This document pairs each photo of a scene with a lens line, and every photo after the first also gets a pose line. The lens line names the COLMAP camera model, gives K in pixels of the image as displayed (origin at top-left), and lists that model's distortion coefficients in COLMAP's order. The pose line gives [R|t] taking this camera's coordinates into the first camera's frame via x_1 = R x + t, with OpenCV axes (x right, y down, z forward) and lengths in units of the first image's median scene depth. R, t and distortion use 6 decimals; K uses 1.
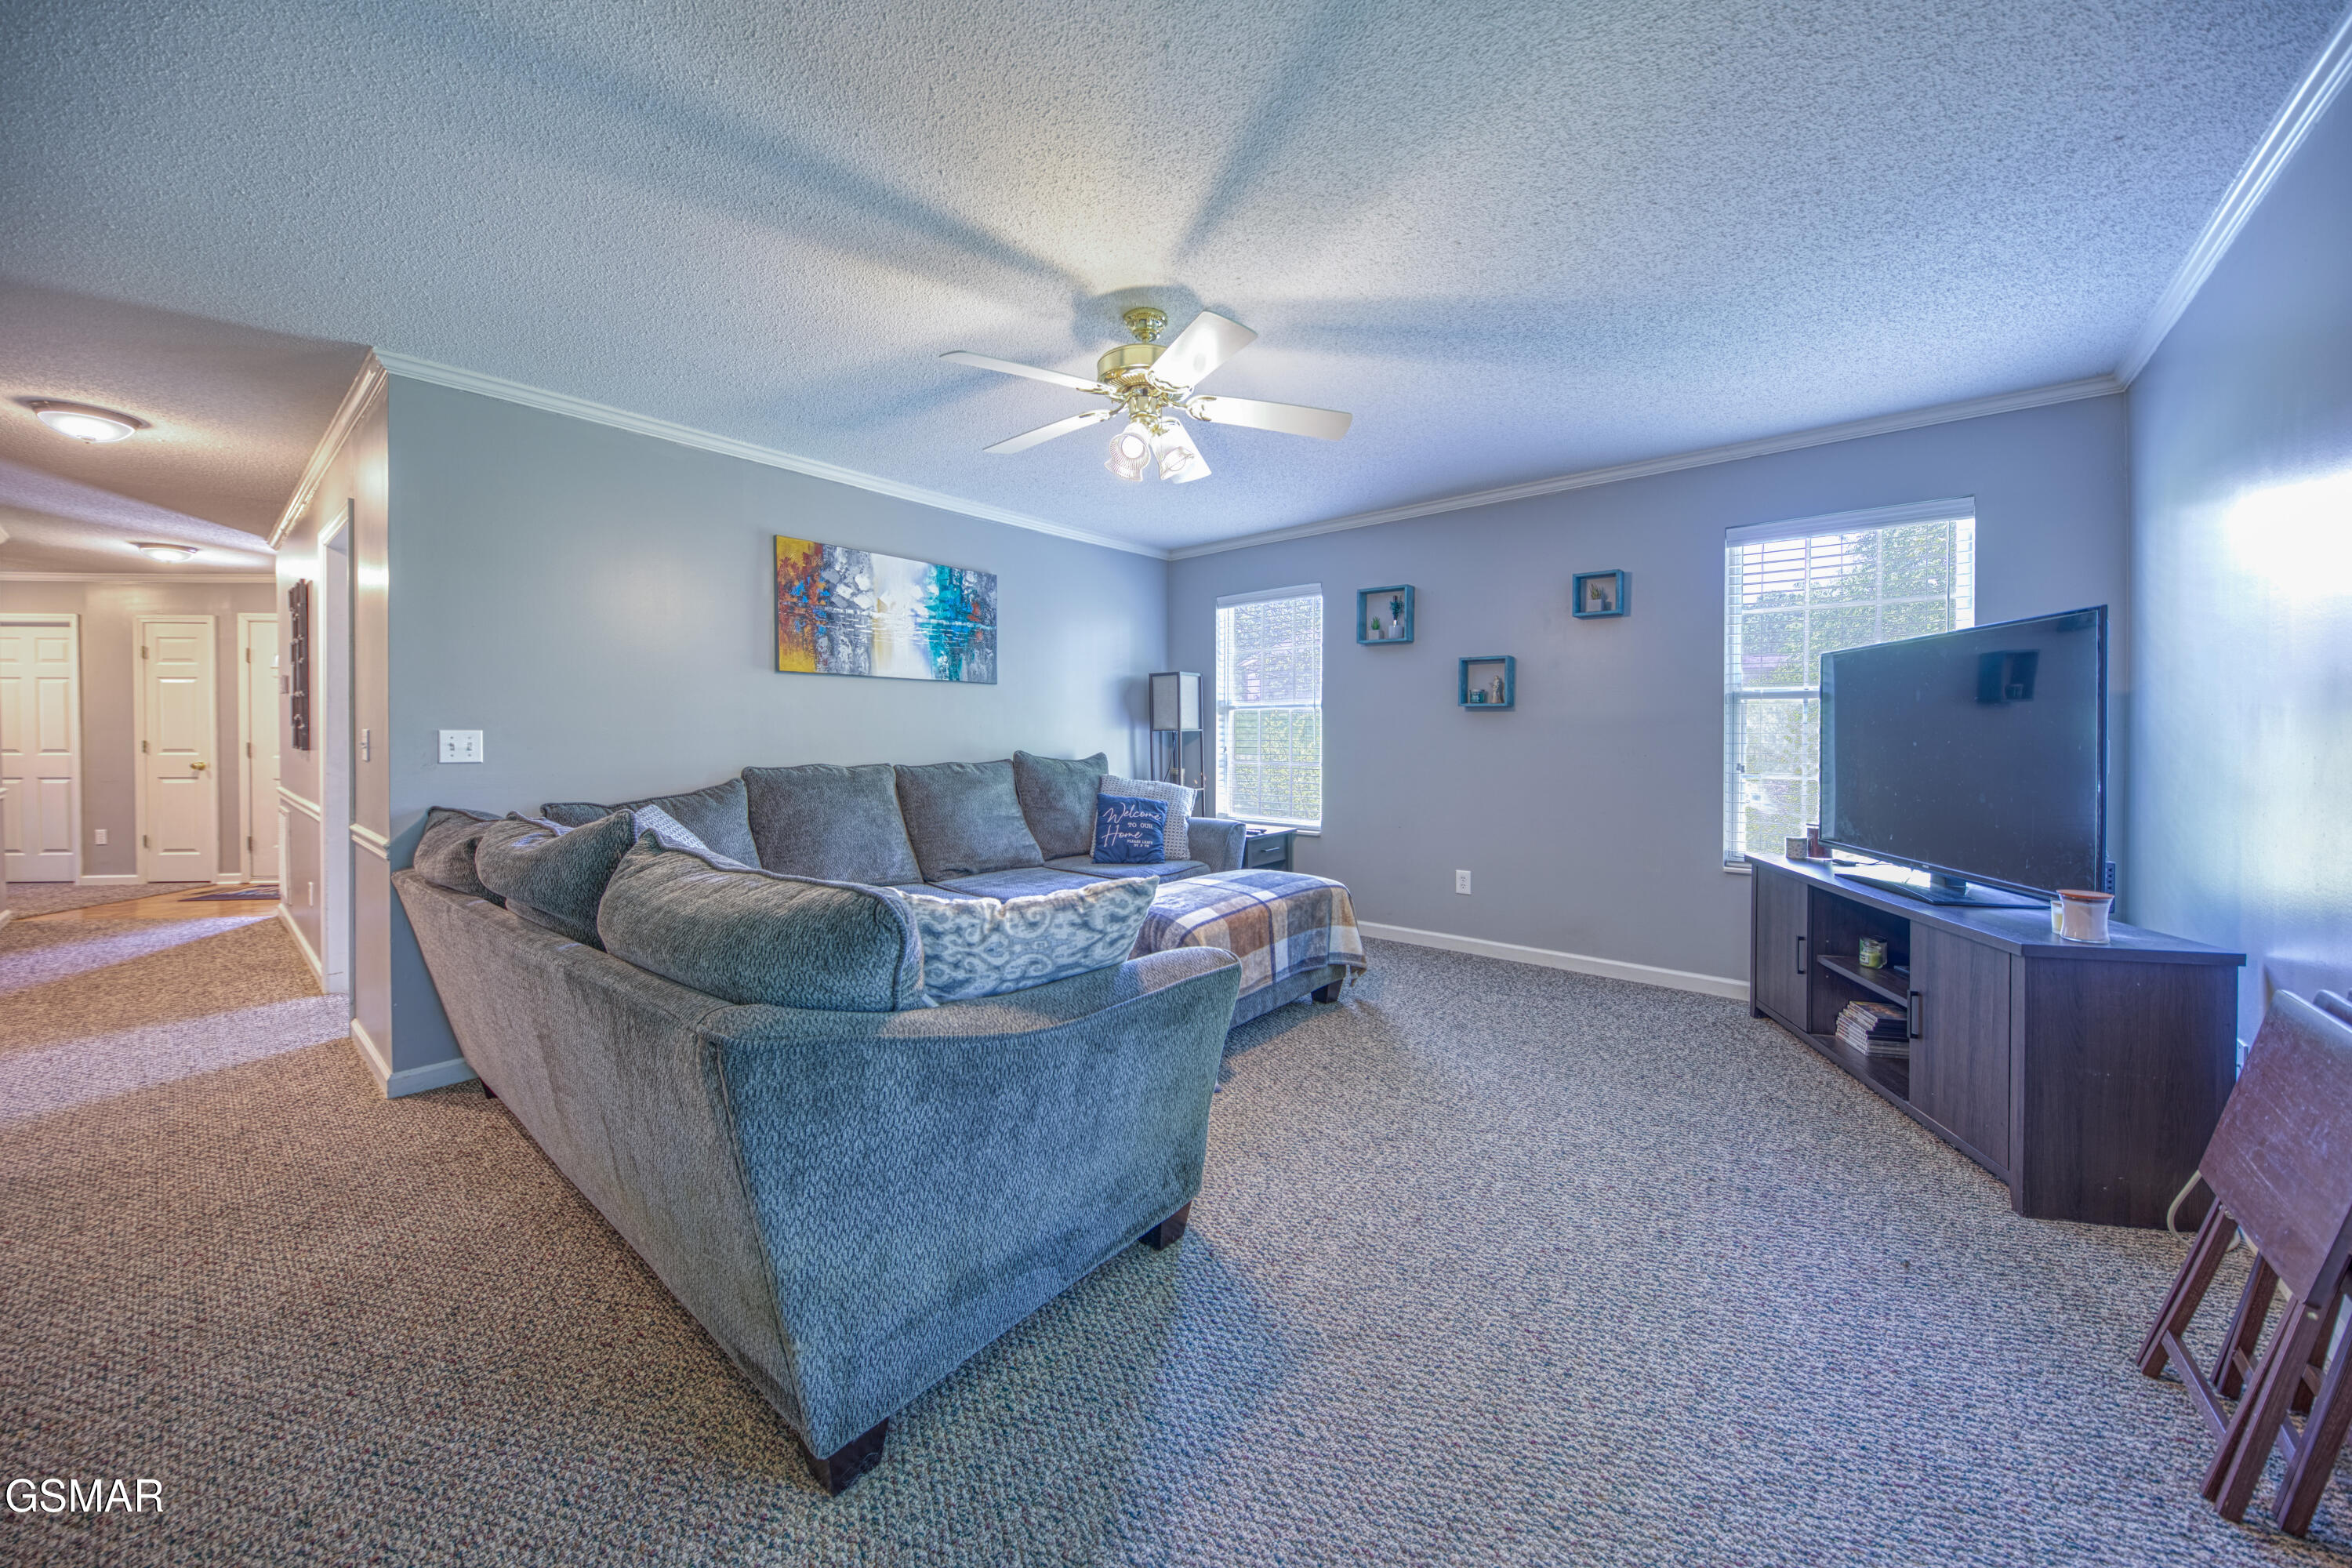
lens RADIAL K [[833.0, 0, 1172.9], [0, 833.0, 767.6], [0, 0, 1]] dist [-0.008981, -0.000516]
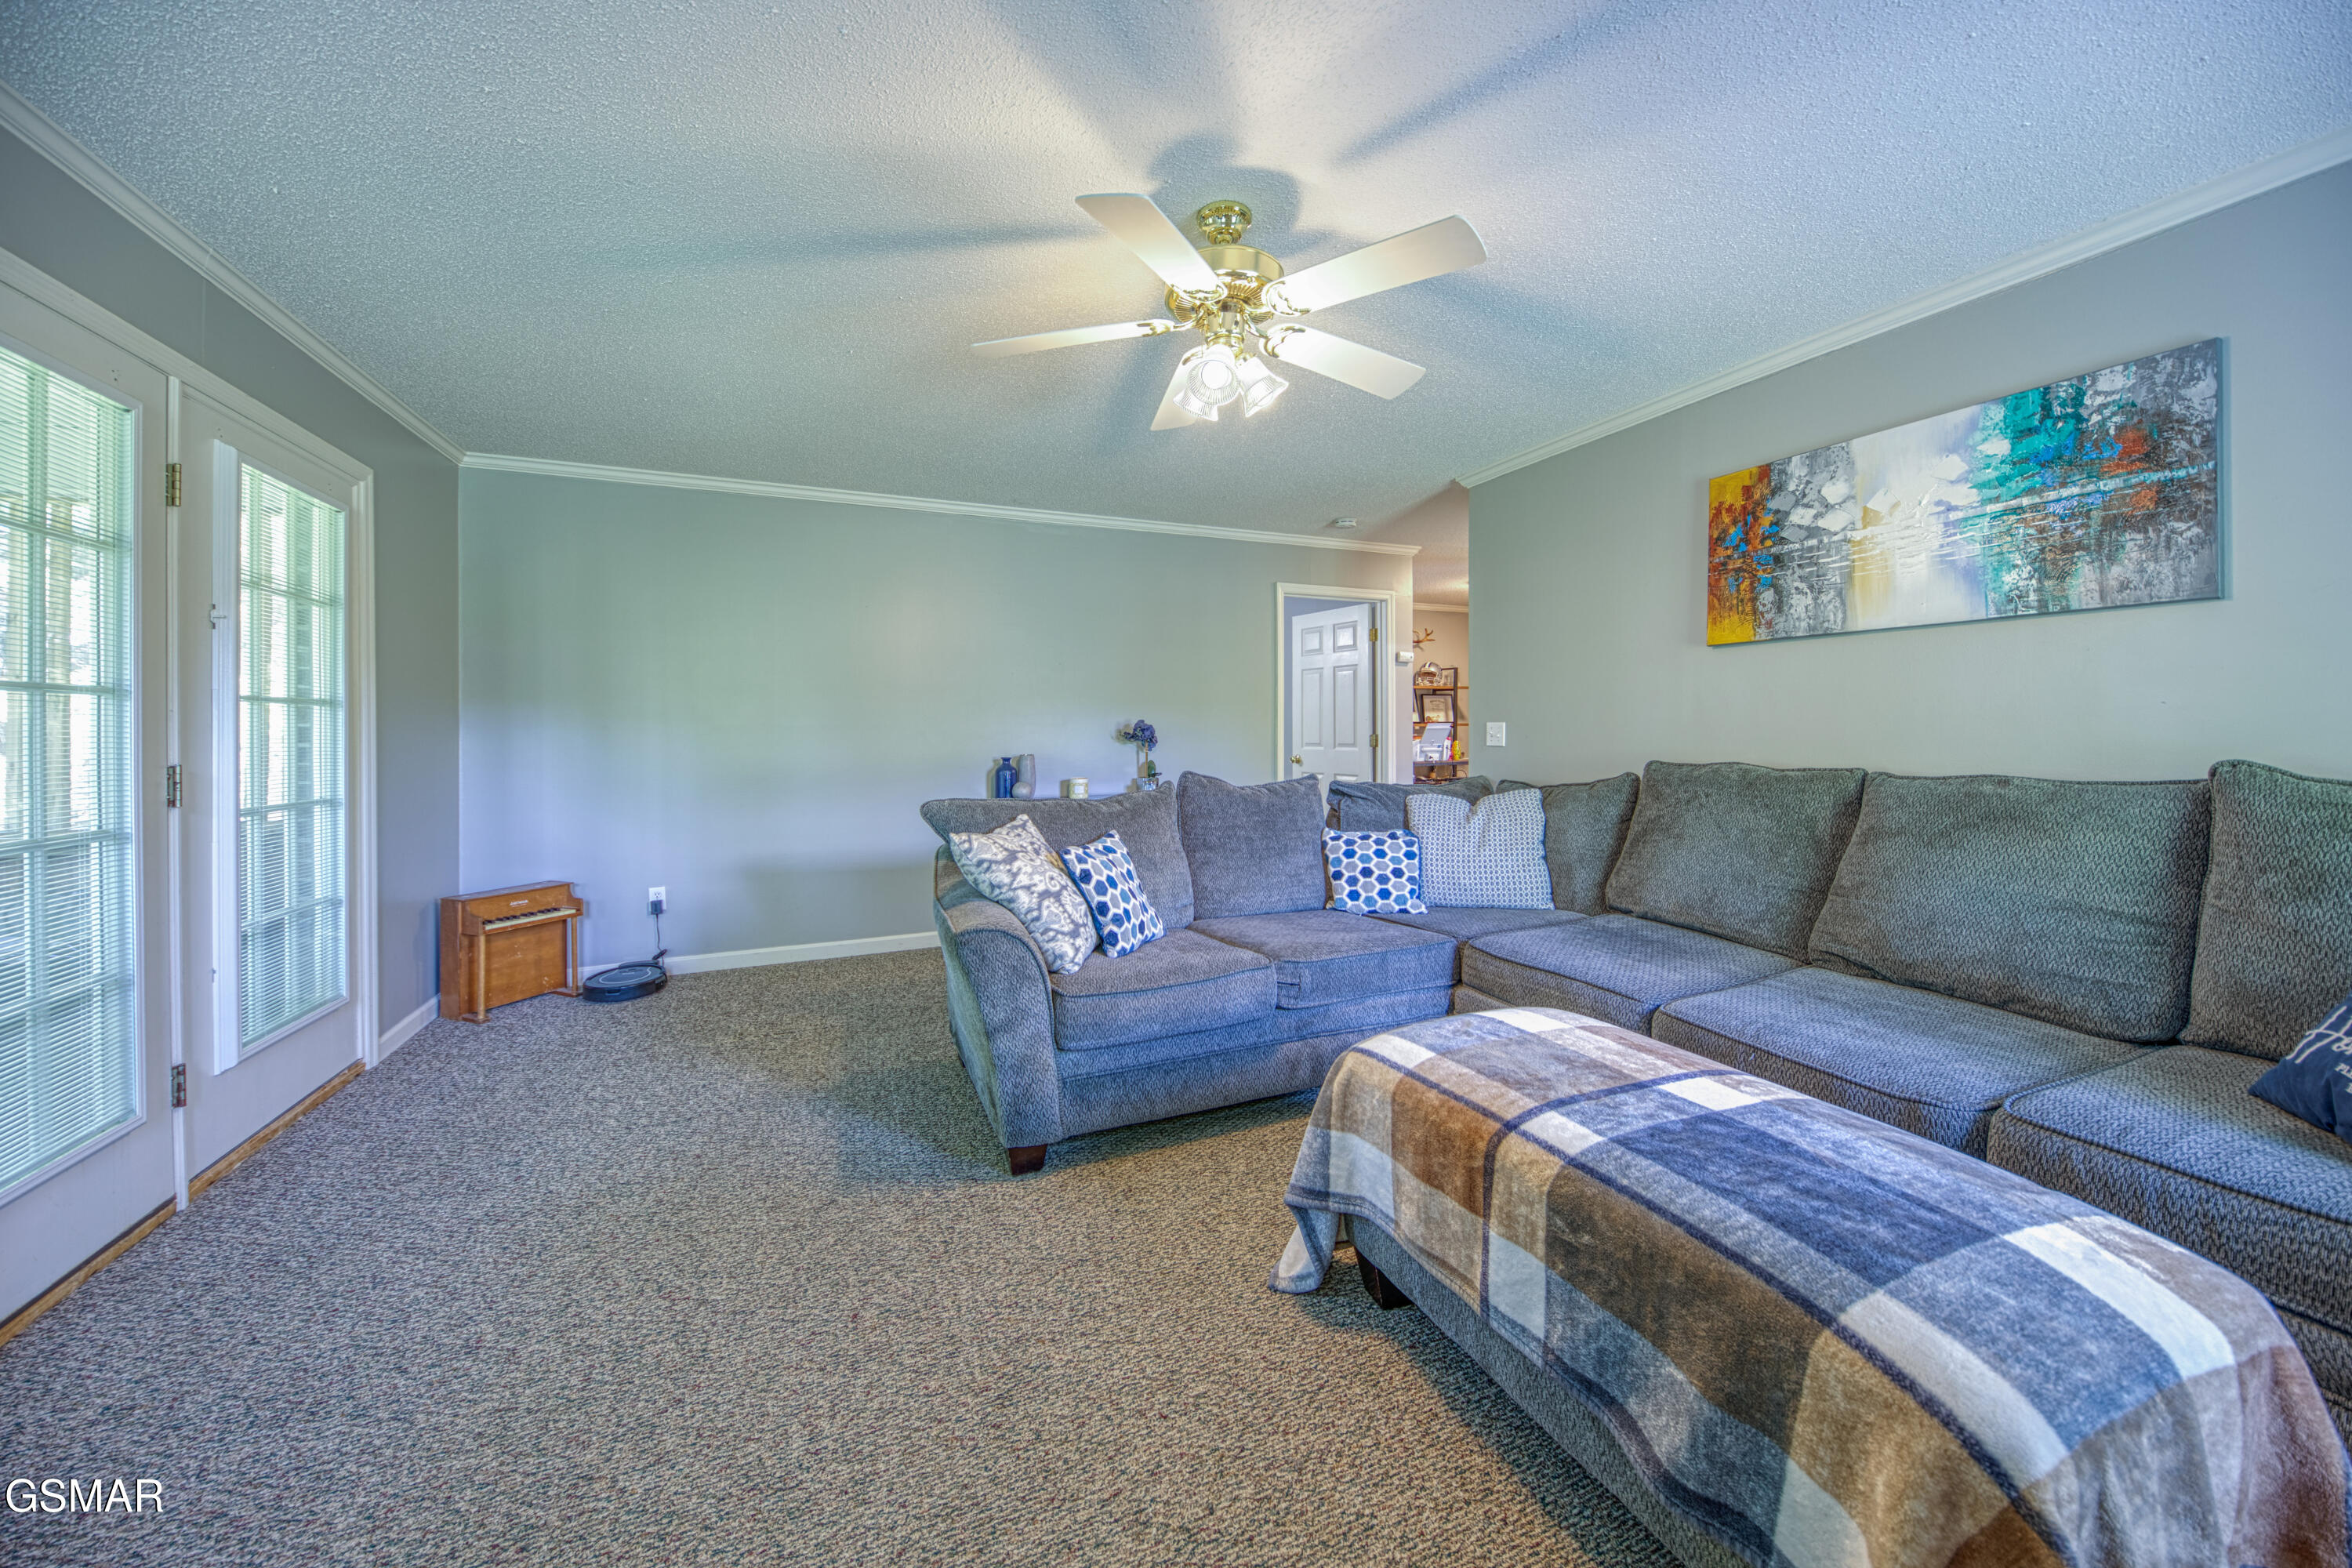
lens RADIAL K [[833.0, 0, 1171.0], [0, 833.0, 721.6], [0, 0, 1]] dist [-0.008981, -0.000516]
pose [[-0.465875, -0.003432, -0.884844, 0.455129], [-0.028219, 0.999541, 0.010980, -0.033885], [0.884401, 0.030085, -0.465758, 0.855339]]
